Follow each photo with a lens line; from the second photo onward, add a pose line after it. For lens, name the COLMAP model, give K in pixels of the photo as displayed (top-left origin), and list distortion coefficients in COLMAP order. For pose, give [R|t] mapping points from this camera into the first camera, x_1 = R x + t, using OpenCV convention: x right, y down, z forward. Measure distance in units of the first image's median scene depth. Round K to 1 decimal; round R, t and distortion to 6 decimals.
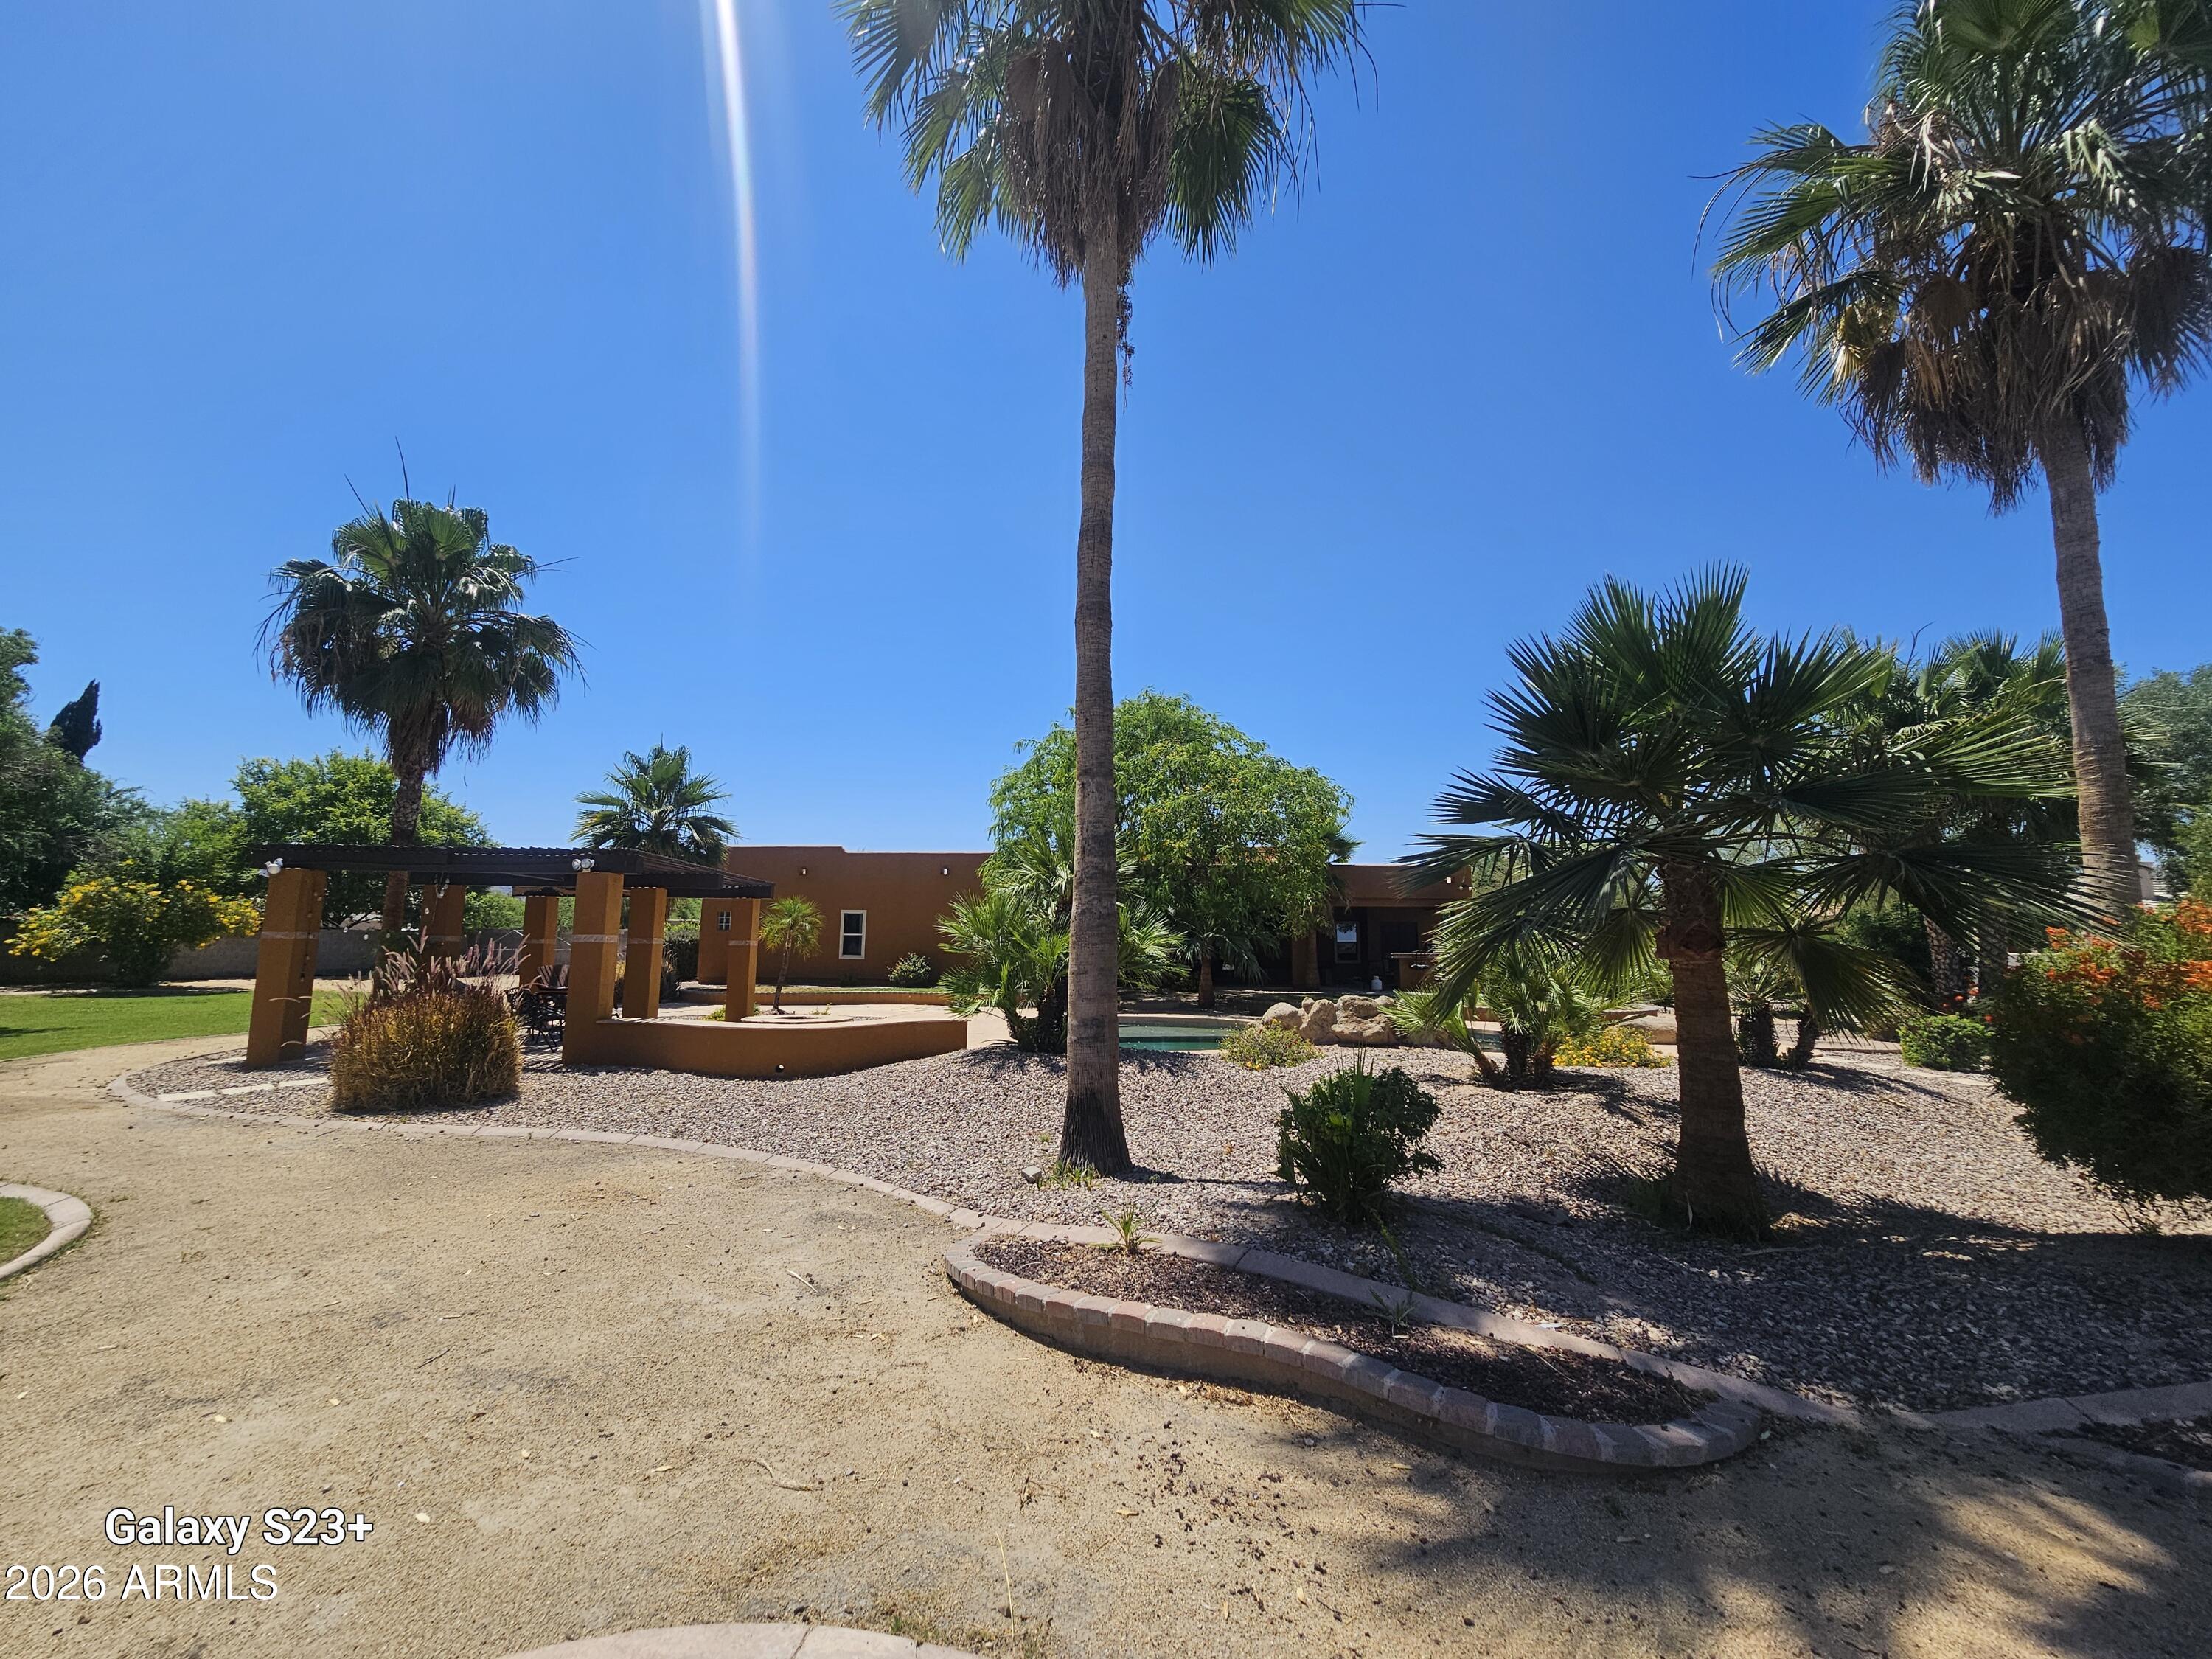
lens RADIAL K [[894.4, 0, 1096.9], [0, 894.4, 833.6], [0, 0, 1]] dist [0.000417, 0.000135]
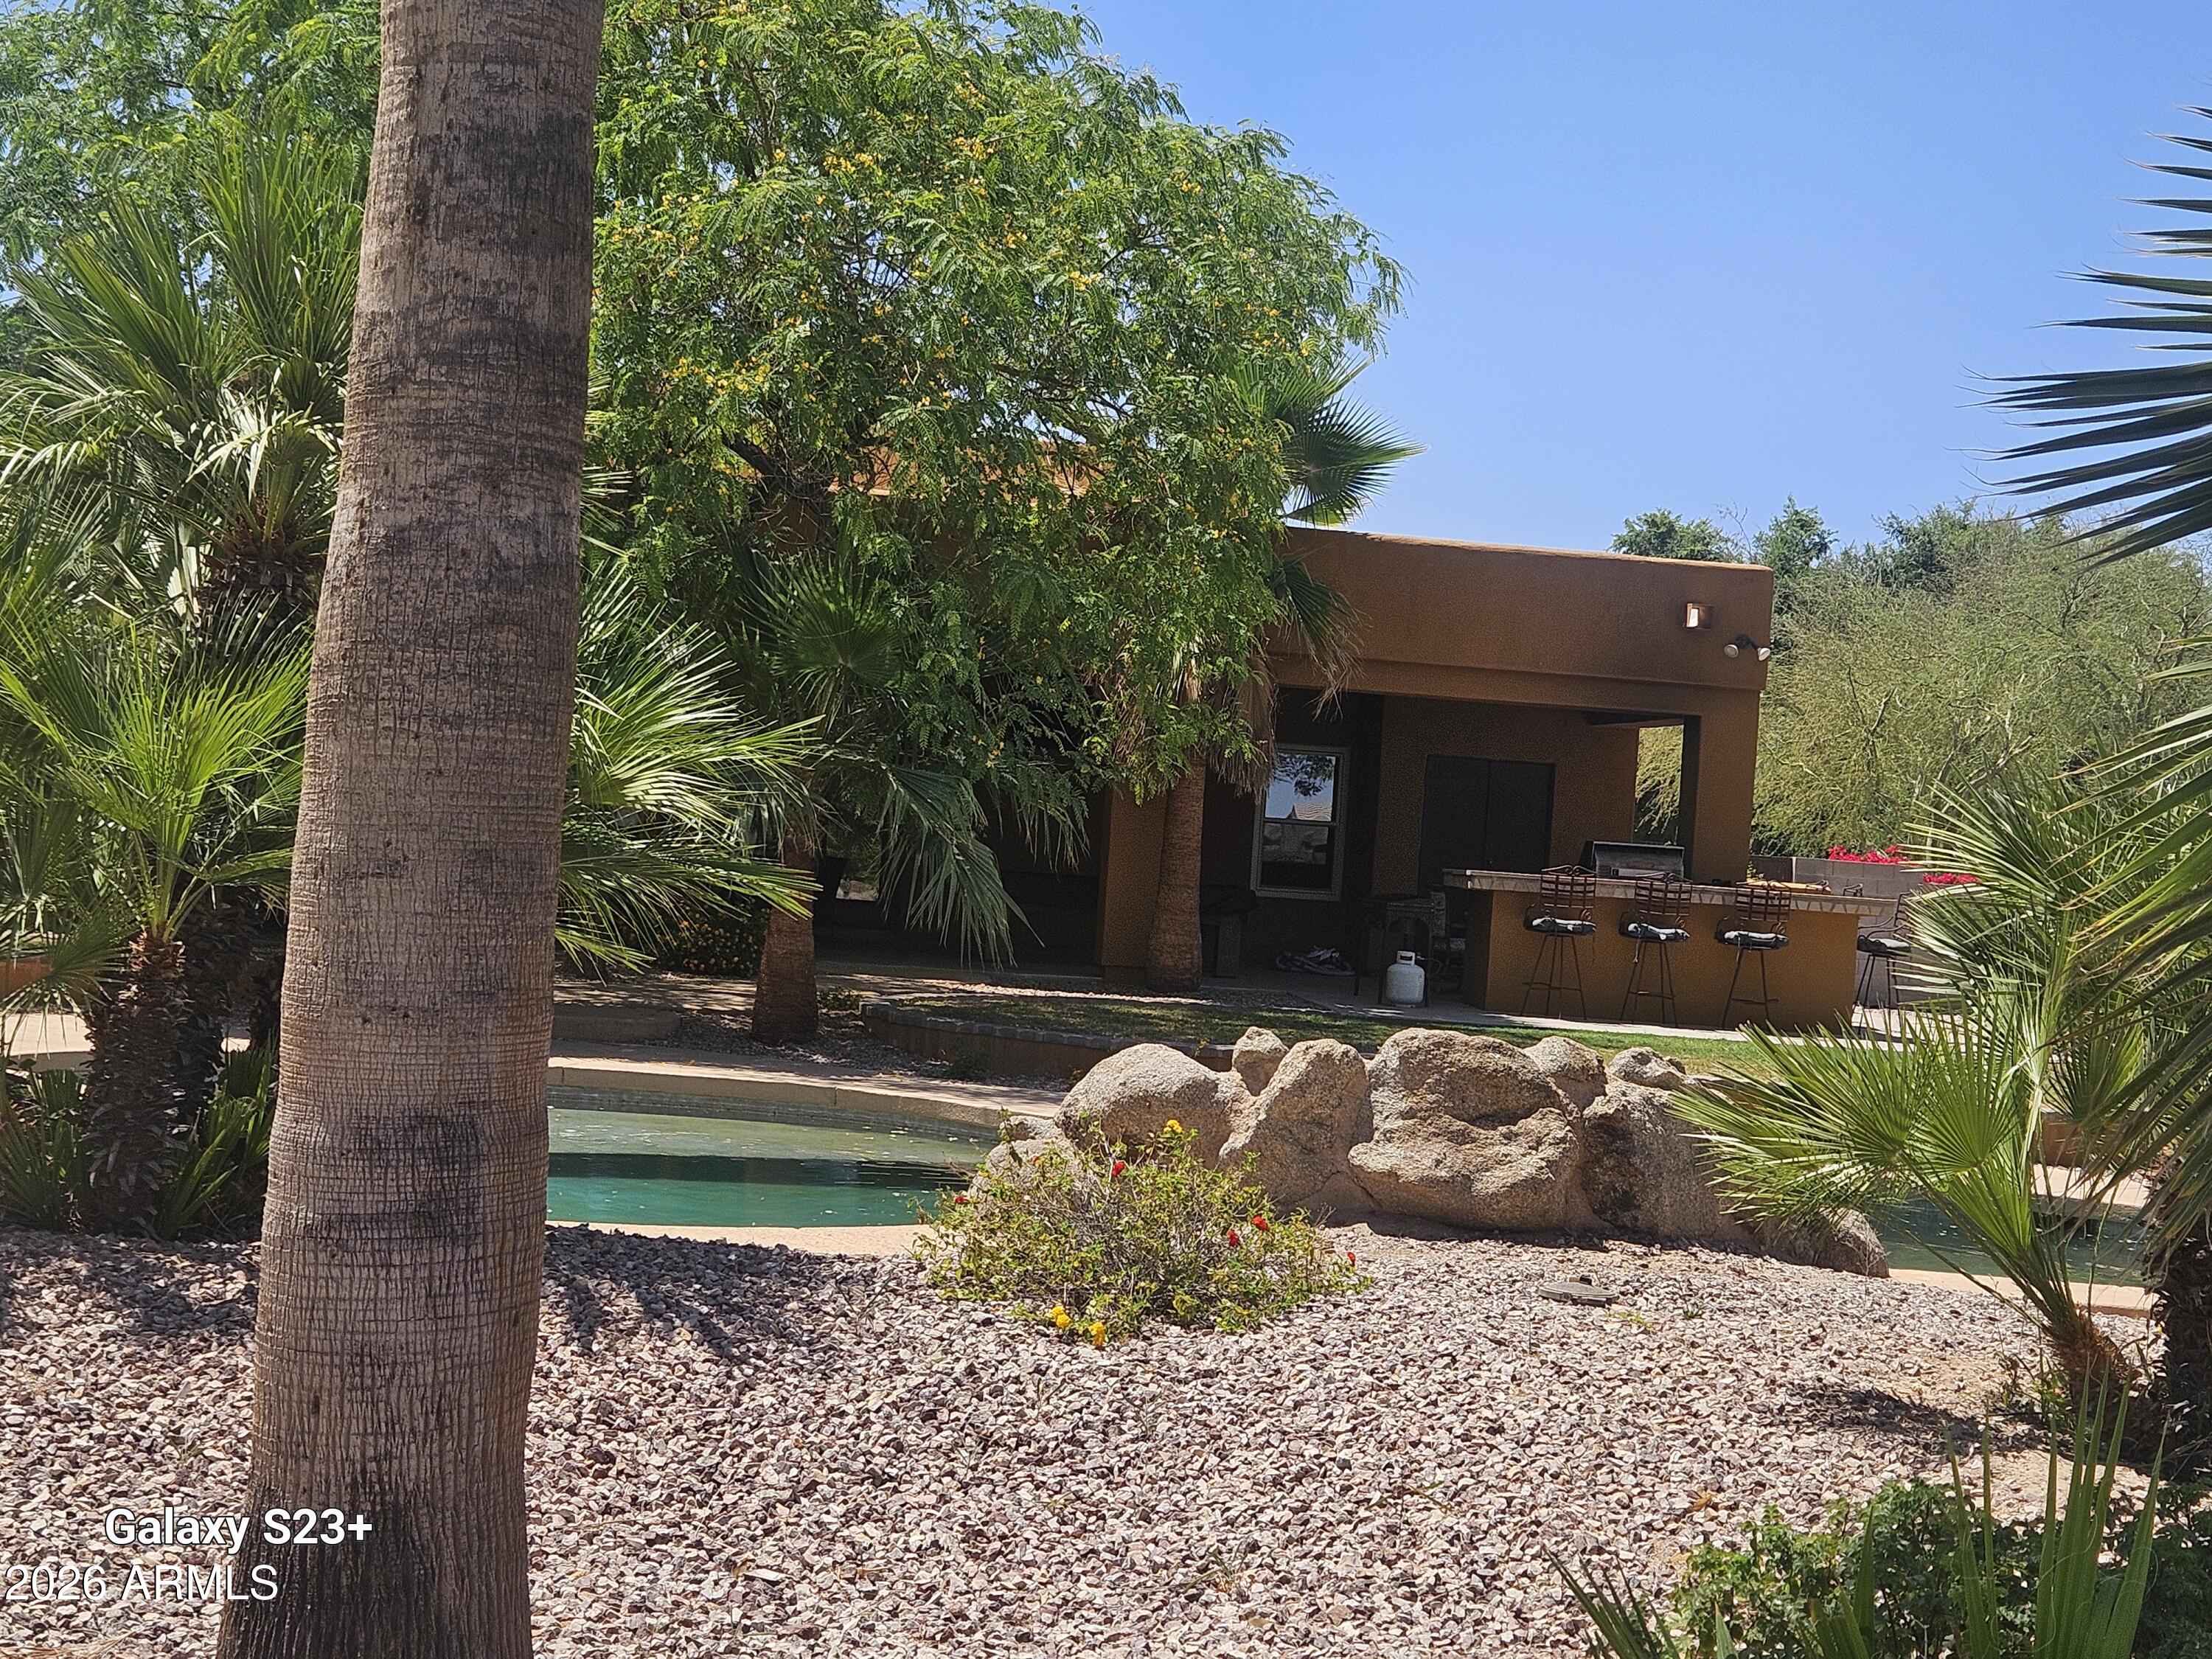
lens RADIAL K [[3256.2, 0, 1105.9], [0, 3256.2, 800.7], [0, 0, 1]] dist [0.085993, -0.001227]
pose [[0.970612, 0.061511, 0.232656, -0.014340], [-0.089483, 0.989712, 0.111642, 0.027369], [-0.223395, -0.129180, 0.966130, 0.164042]]
